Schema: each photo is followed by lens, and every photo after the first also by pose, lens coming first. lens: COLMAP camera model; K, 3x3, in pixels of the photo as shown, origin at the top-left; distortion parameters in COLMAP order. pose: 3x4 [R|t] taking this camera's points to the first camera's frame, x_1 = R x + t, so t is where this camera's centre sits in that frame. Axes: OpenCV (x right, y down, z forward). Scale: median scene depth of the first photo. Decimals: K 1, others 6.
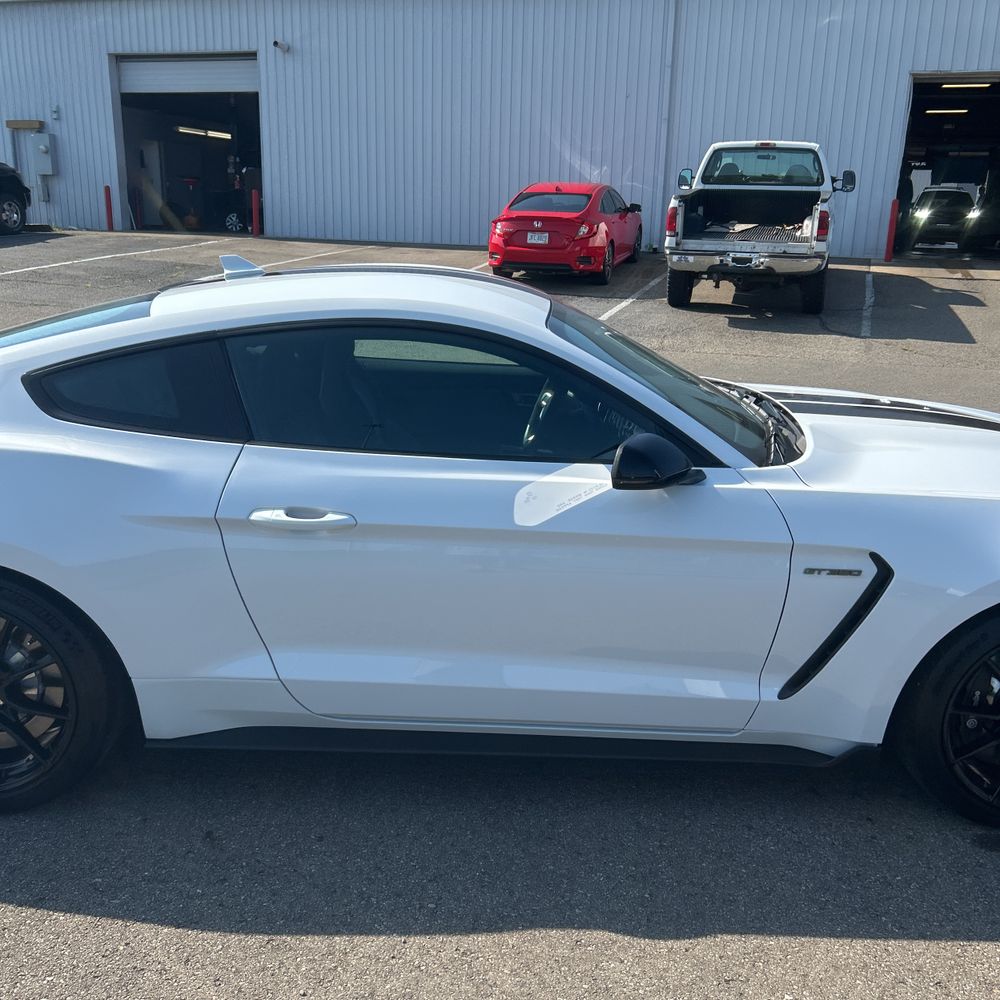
lens RADIAL K [[1006.1, 0, 512.0], [0, 1006.1, 502.0], [0, 0, 1]] dist [0.025230, -0.005189]
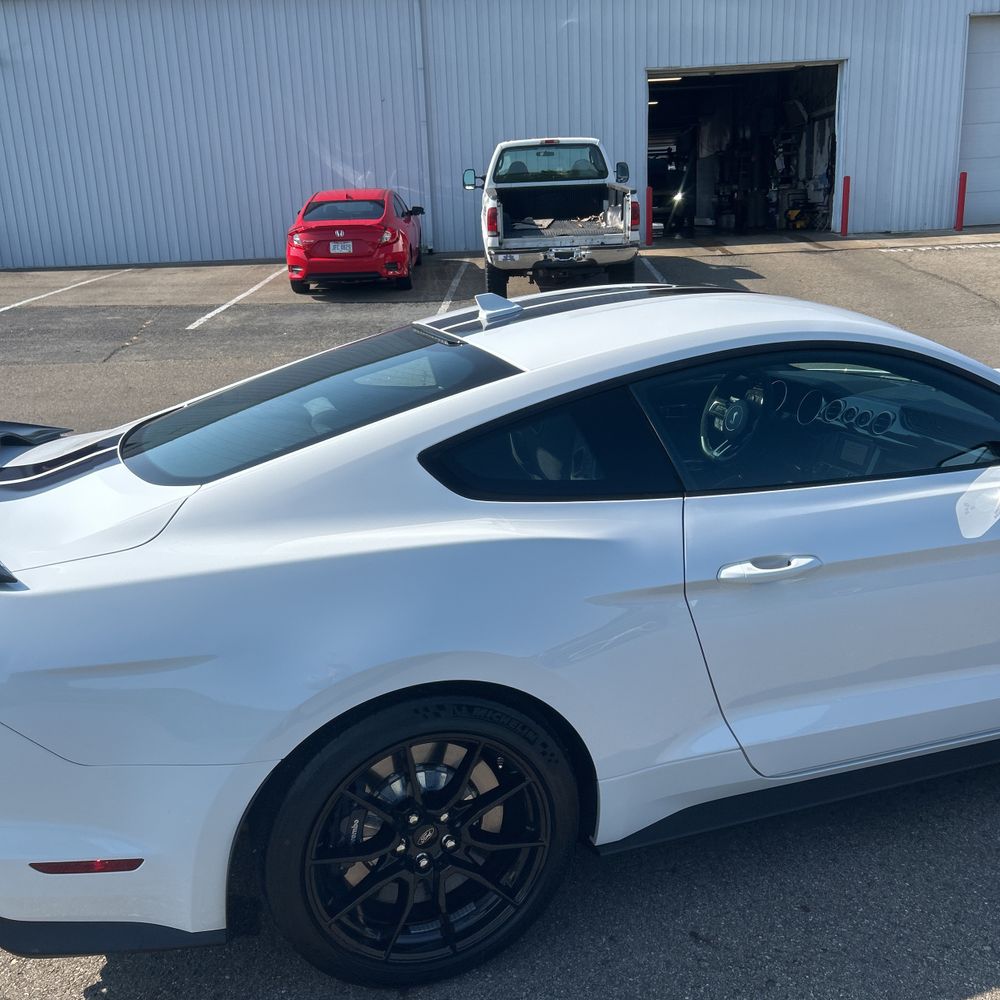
lens RADIAL K [[998.5, 0, 513.2], [0, 998.5, 482.8], [0, 0, 1]] dist [0.073582, -0.104278]
pose [[0.953338, -0.139203, 0.267899, -0.109819], [0.143735, 0.989612, 0.002719, -0.015991], [-0.265494, 0.035914, 0.963443, 0.029475]]
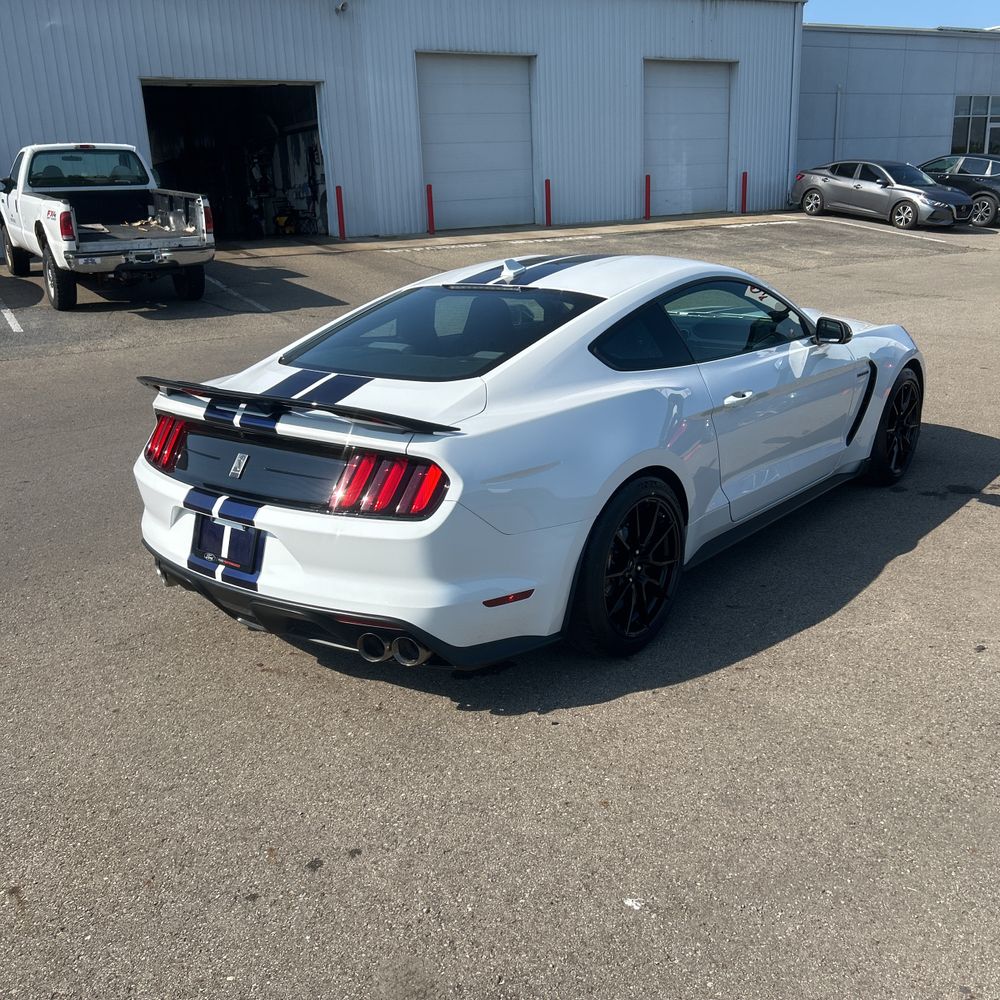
lens RADIAL K [[985.5, 0, 500.0], [0, 985.5, 500.0], [0, 0, 1]] dist [0.012758, -0.002893]
pose [[0.661364, -0.270862, 0.699451, -0.275947], [0.260965, 0.957354, 0.123981, -0.021406], [-0.703204, 0.100536, 0.703845, 0.022767]]
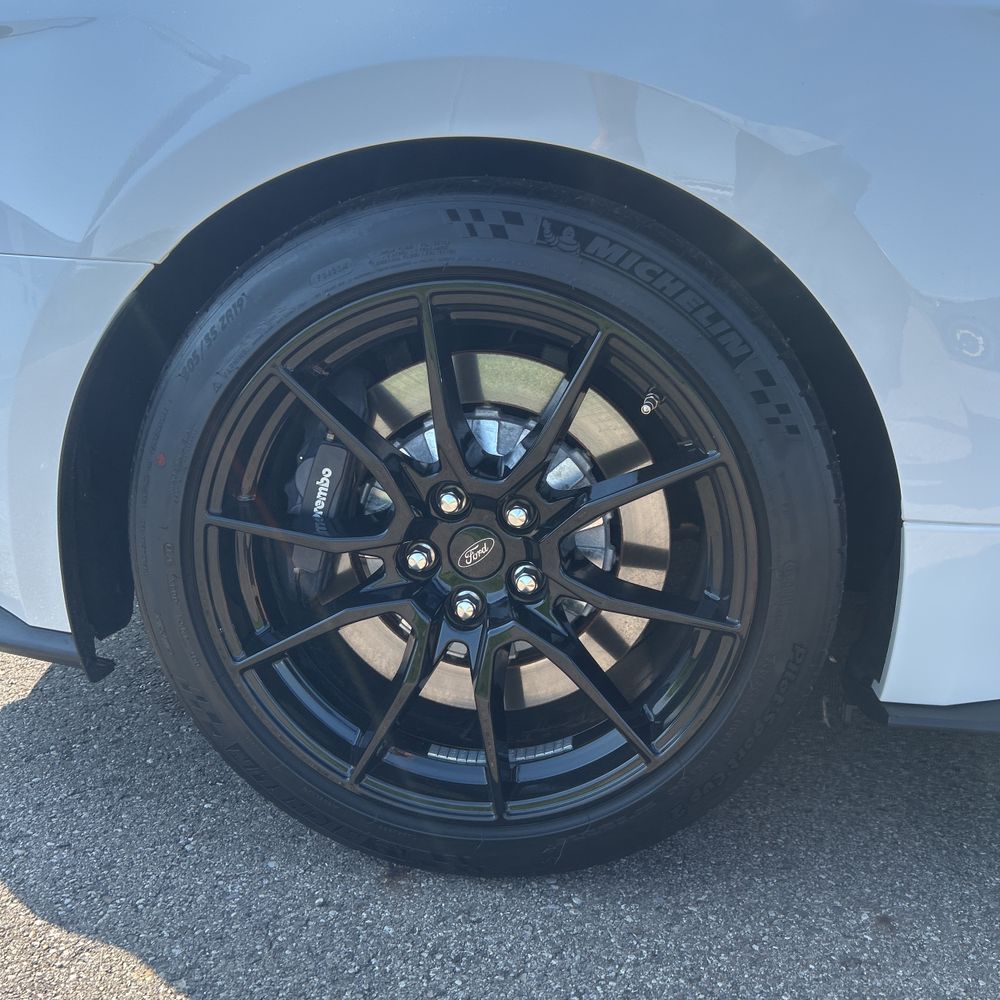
lens RADIAL K [[985.5, 0, 500.0], [0, 985.5, 500.0], [0, 0, 1]] dist [0.012758, -0.002893]
pose [[0.988691, 0.012090, -0.149480, -0.079310], [-0.017429, 0.999254, -0.034461, 0.030823], [0.148952, 0.036677, 0.988164, 0.108484]]
